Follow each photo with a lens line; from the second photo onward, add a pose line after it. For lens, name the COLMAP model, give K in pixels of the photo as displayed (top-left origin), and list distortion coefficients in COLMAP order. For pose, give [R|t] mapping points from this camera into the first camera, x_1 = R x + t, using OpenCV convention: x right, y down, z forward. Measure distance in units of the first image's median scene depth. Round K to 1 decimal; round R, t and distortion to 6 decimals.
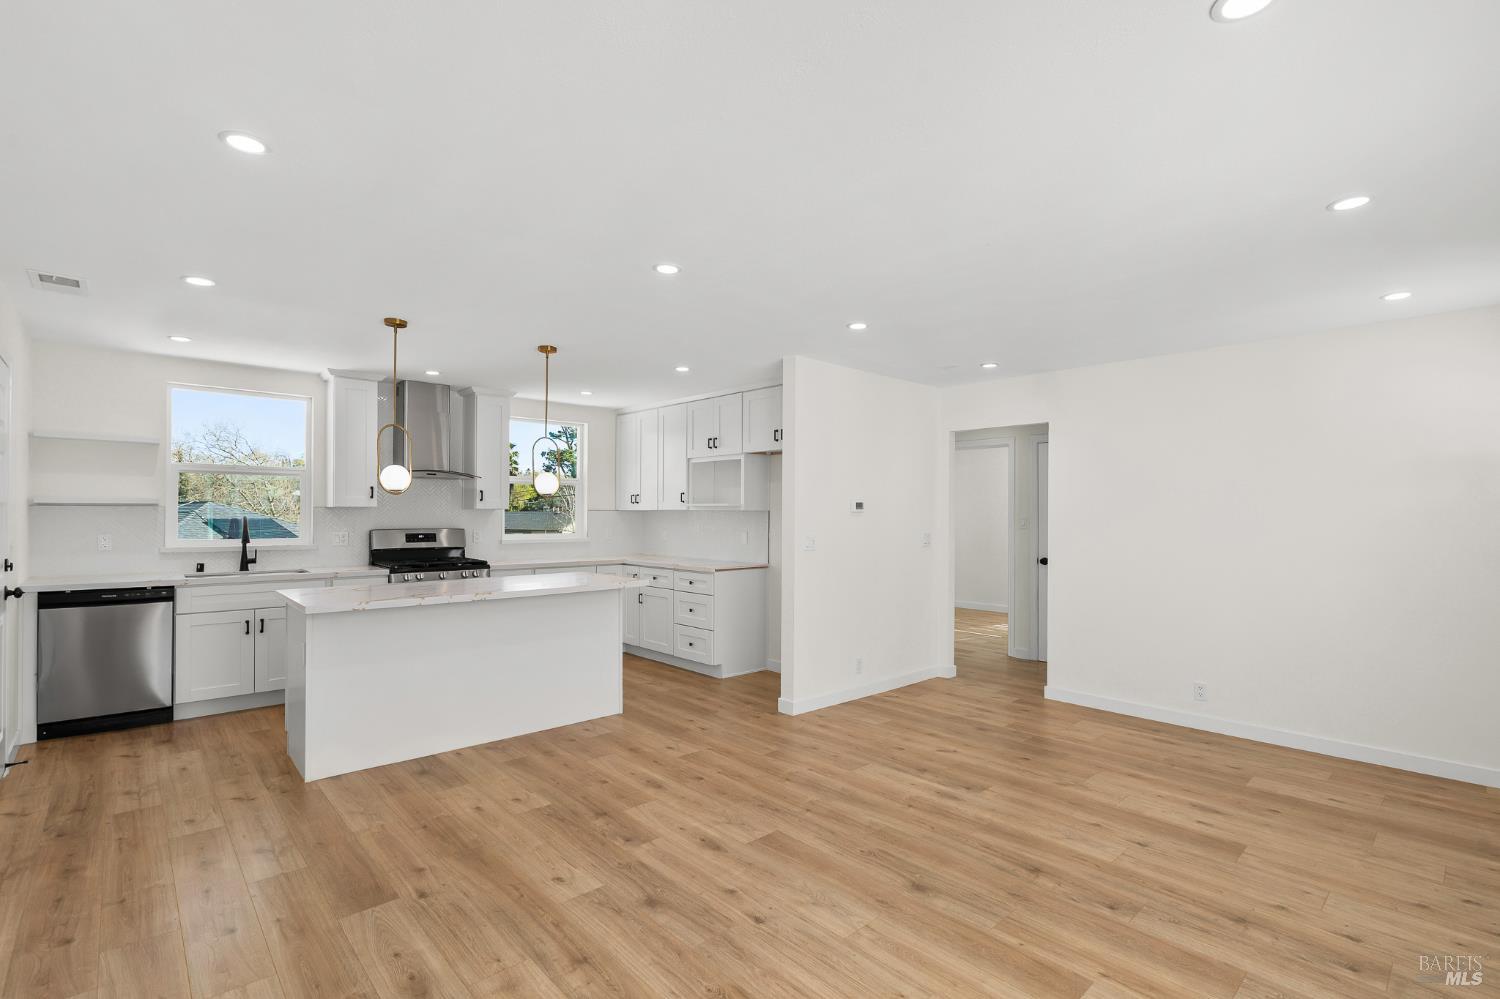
lens RADIAL K [[683.3, 0, 747.5], [0, 683.3, 514.0], [0, 0, 1]] dist [-0.007637, 0.003832]
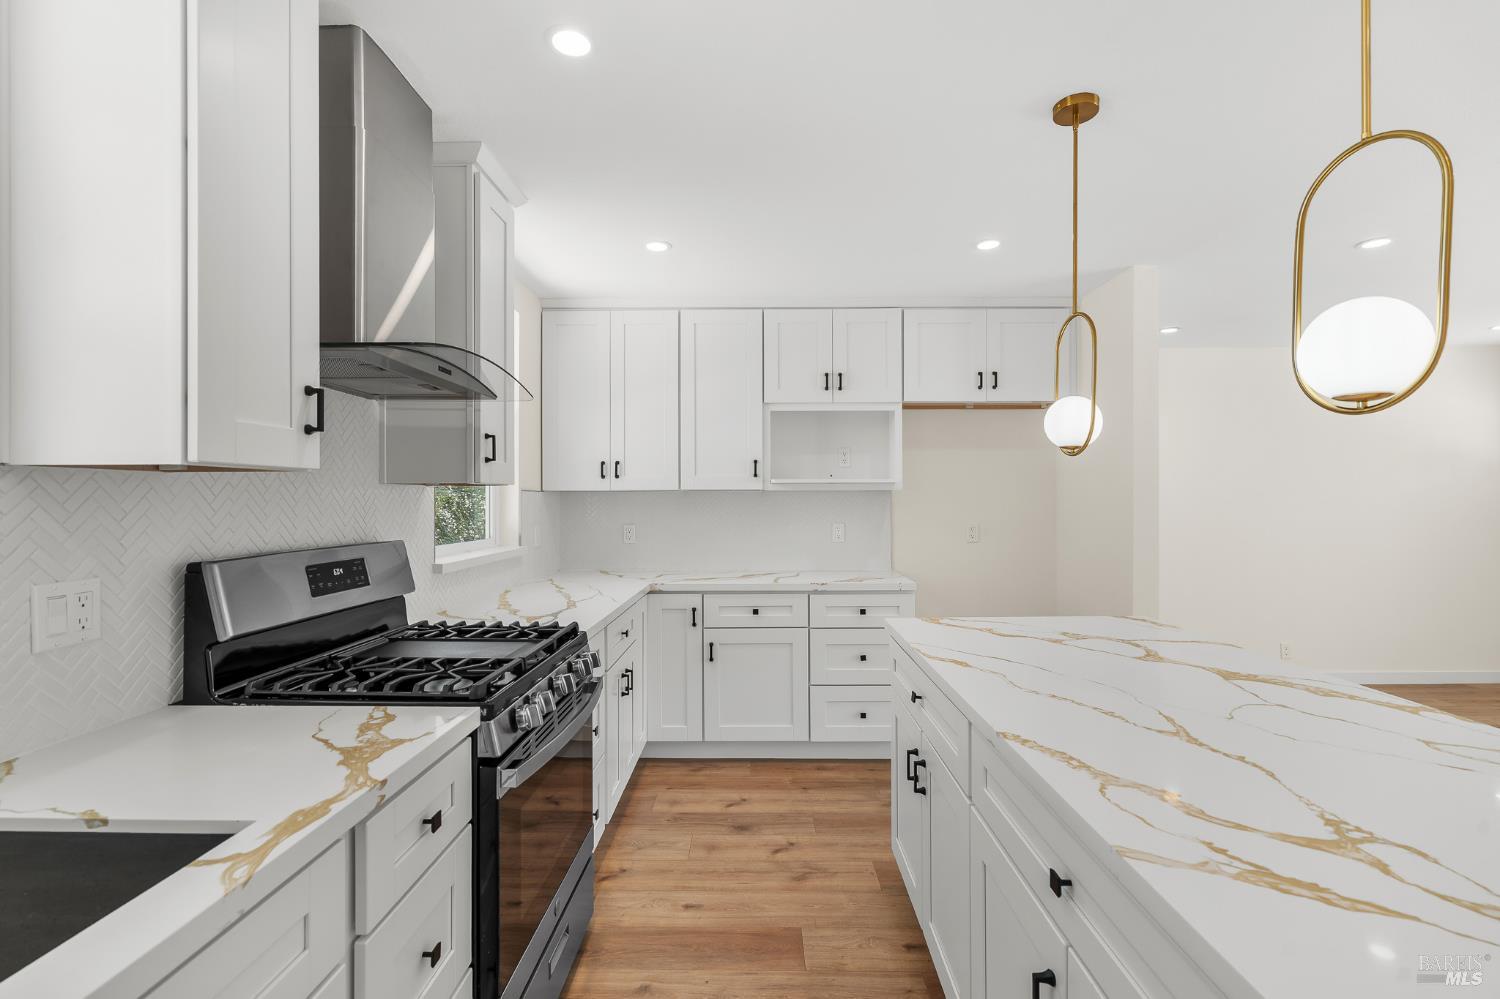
lens RADIAL K [[683.3, 0, 747.2], [0, 683.3, 498.6], [0, 0, 1]] dist [-0.007637, 0.003832]
pose [[0.685736, -0.005290, 0.727831, -0.860026], [0.006344, 0.999979, 0.001291, 0.001321], [-0.727822, 0.003732, 0.685755, 0.983577]]
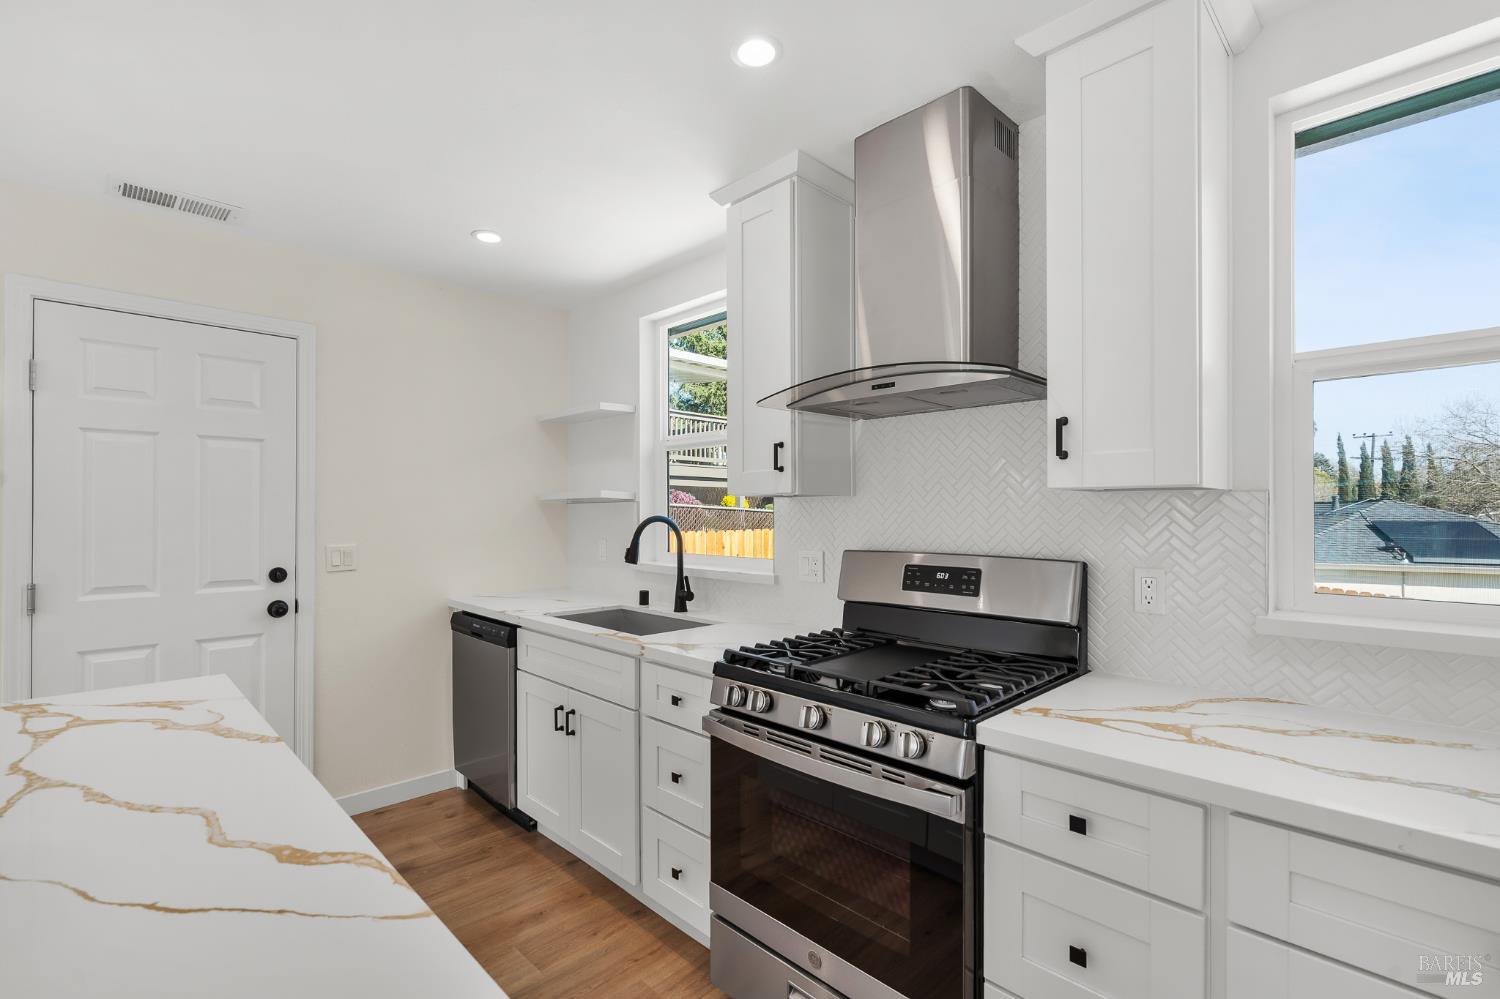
lens RADIAL K [[683.3, 0, 740.6], [0, 683.3, 510.5], [0, 0, 1]] dist [-0.007637, 0.003832]
pose [[0.037930, -0.007796, -0.999250, -0.209854], [0.001205, 0.999969, -0.007756, 0.003849], [0.999280, -0.000910, 0.037938, 1.325527]]
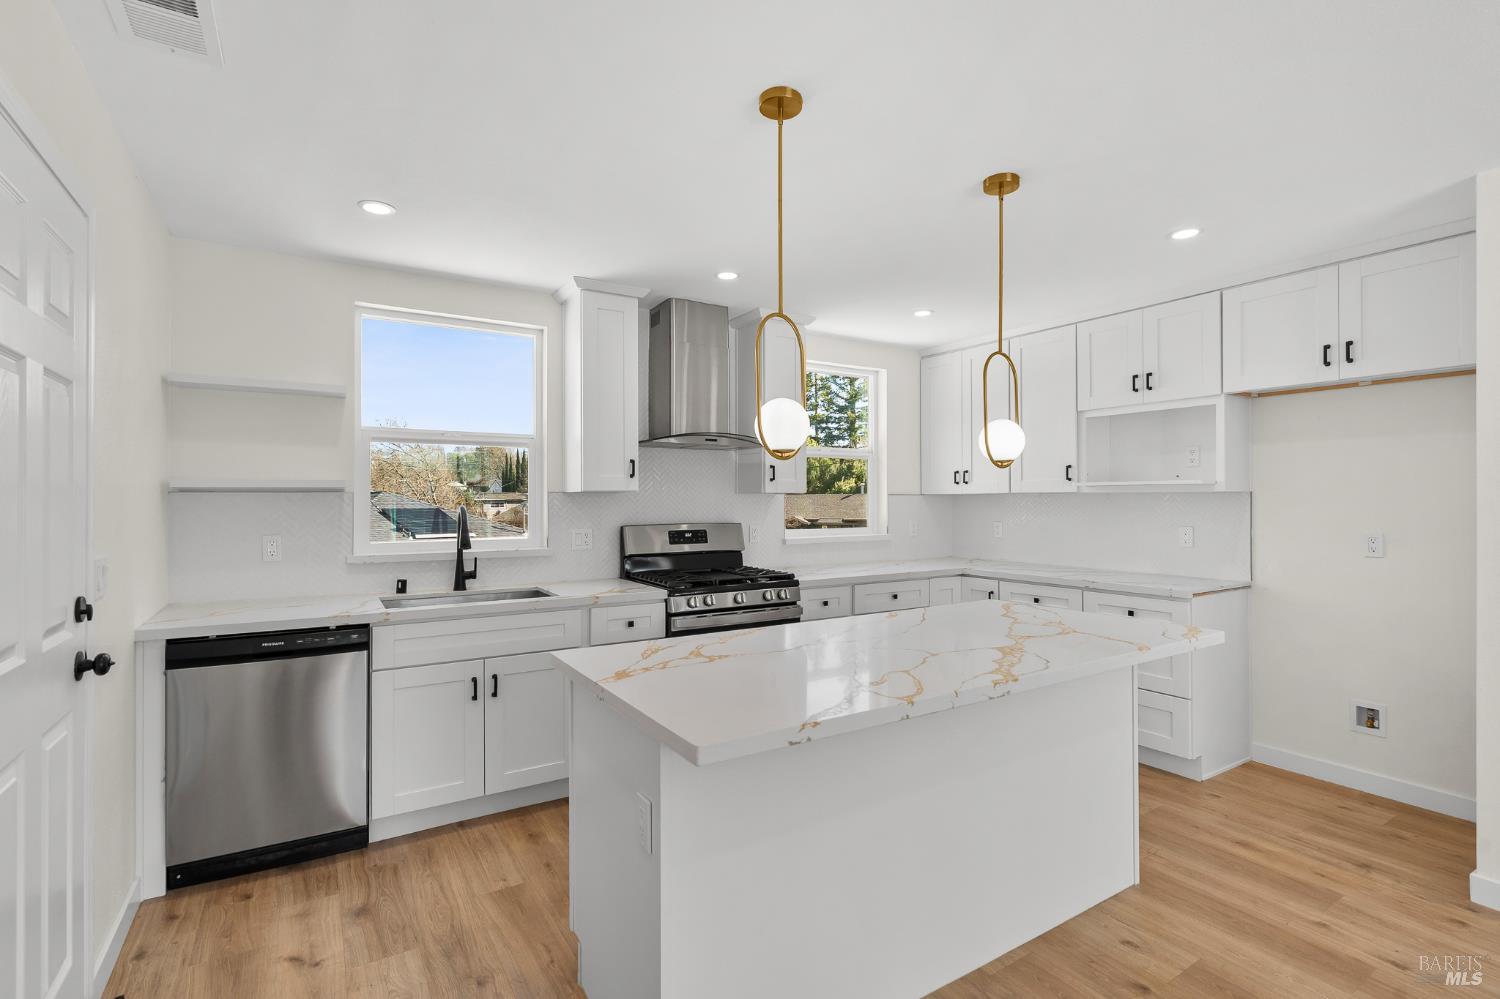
lens RADIAL K [[683.3, 0, 743.3], [0, 683.3, 500.7], [0, 0, 1]] dist [-0.007637, 0.003832]
pose [[0.983950, -0.007613, -0.178281, -0.456643], [0.007615, 0.999971, -0.000674, -0.000021], [0.178280, -0.000695, 0.983979, 0.521194]]
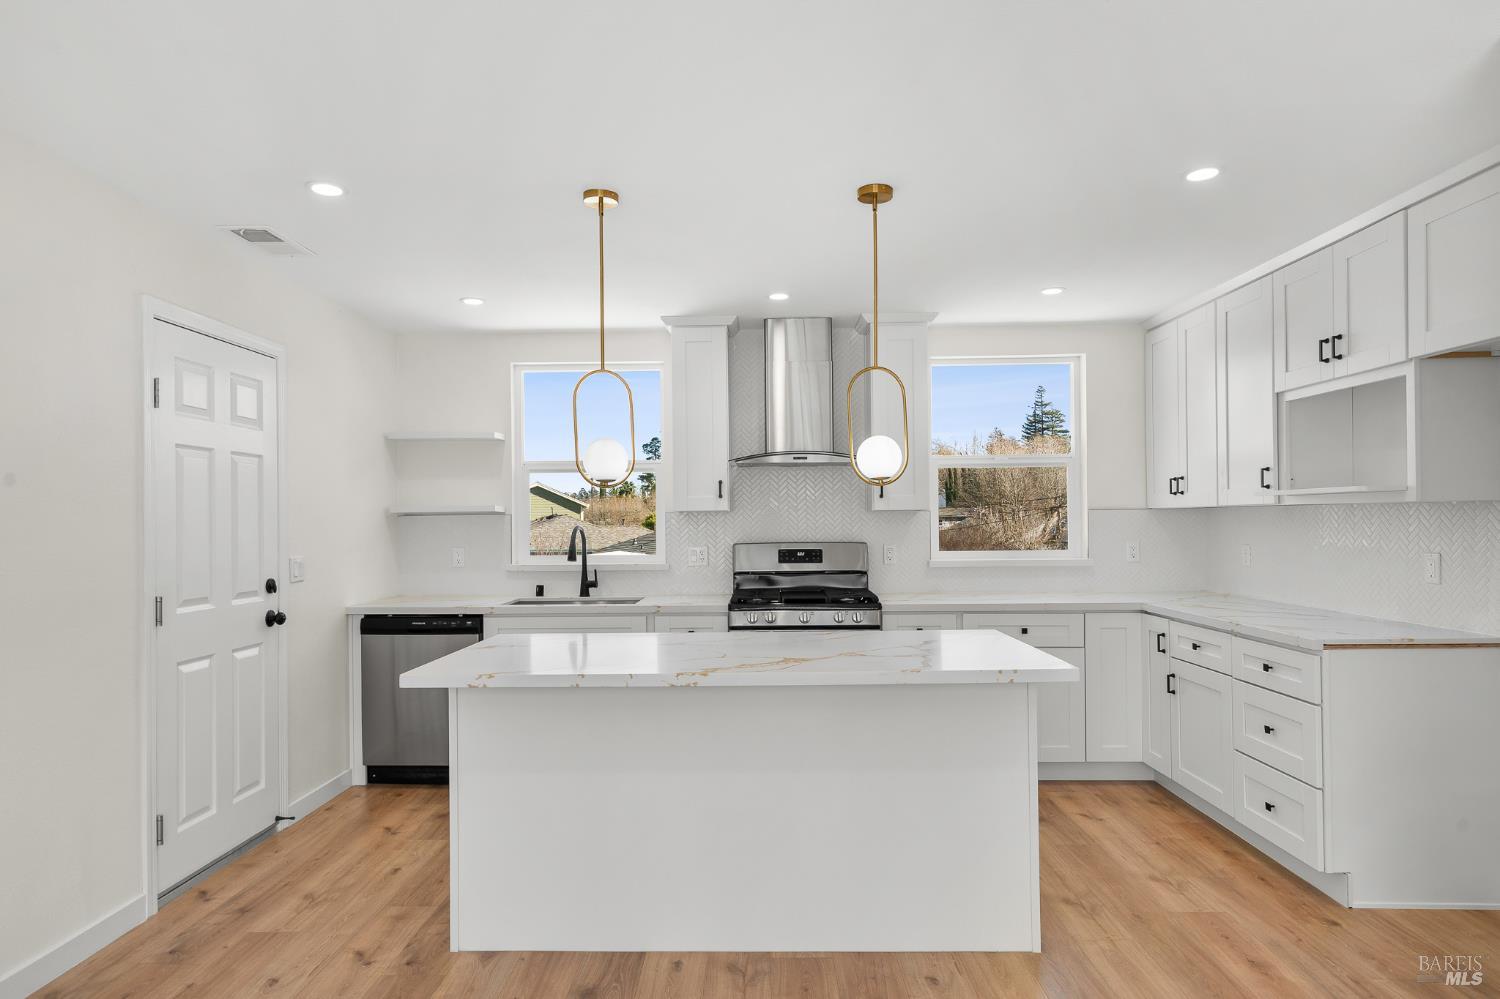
lens RADIAL K [[871.9, 0, 750.4], [0, 871.9, 520.7], [0, 0, 1]] dist [0.007912, -0.003825]
pose [[0.728962, -0.011741, -0.684453, 0.092458], [0.013030, 0.999910, -0.003275, 0.004257], [0.684430, -0.006531, 0.729049, 0.529703]]
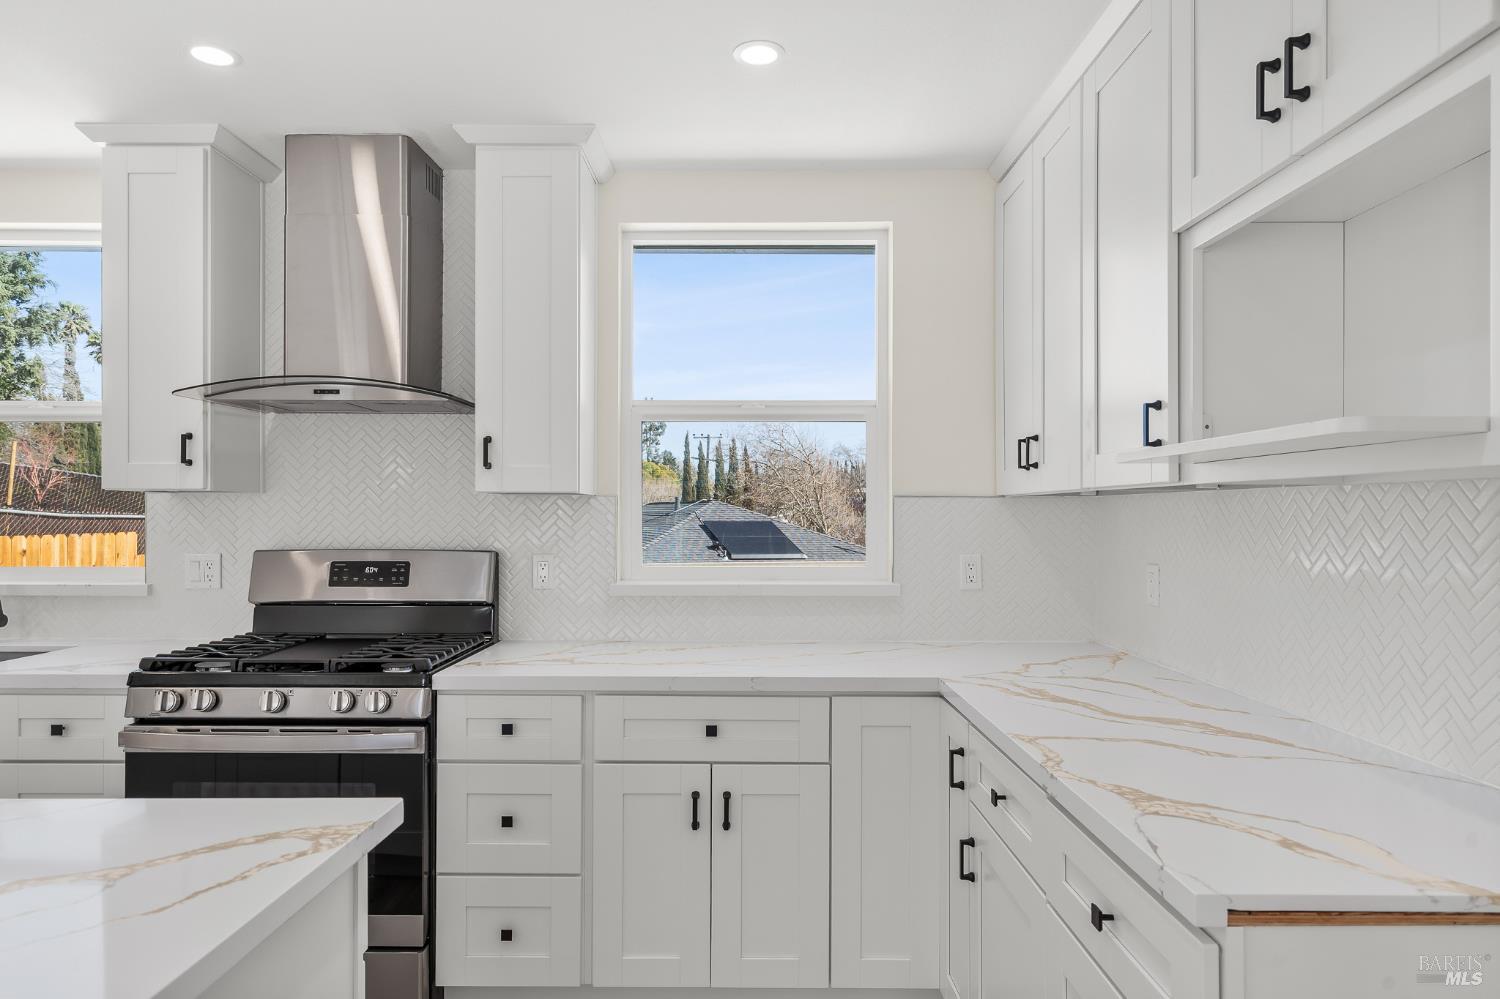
lens RADIAL K [[929.3, 0, 753.7], [0, 929.3, 509.7], [0, 0, 1]] dist [0.002052, 0.002762]
pose [[0.740741, -0.005742, -0.671766, 0.010037], [0.002037, 0.999978, -0.006302, 0.006213], [0.671788, 0.003300, 0.740736, 1.150480]]
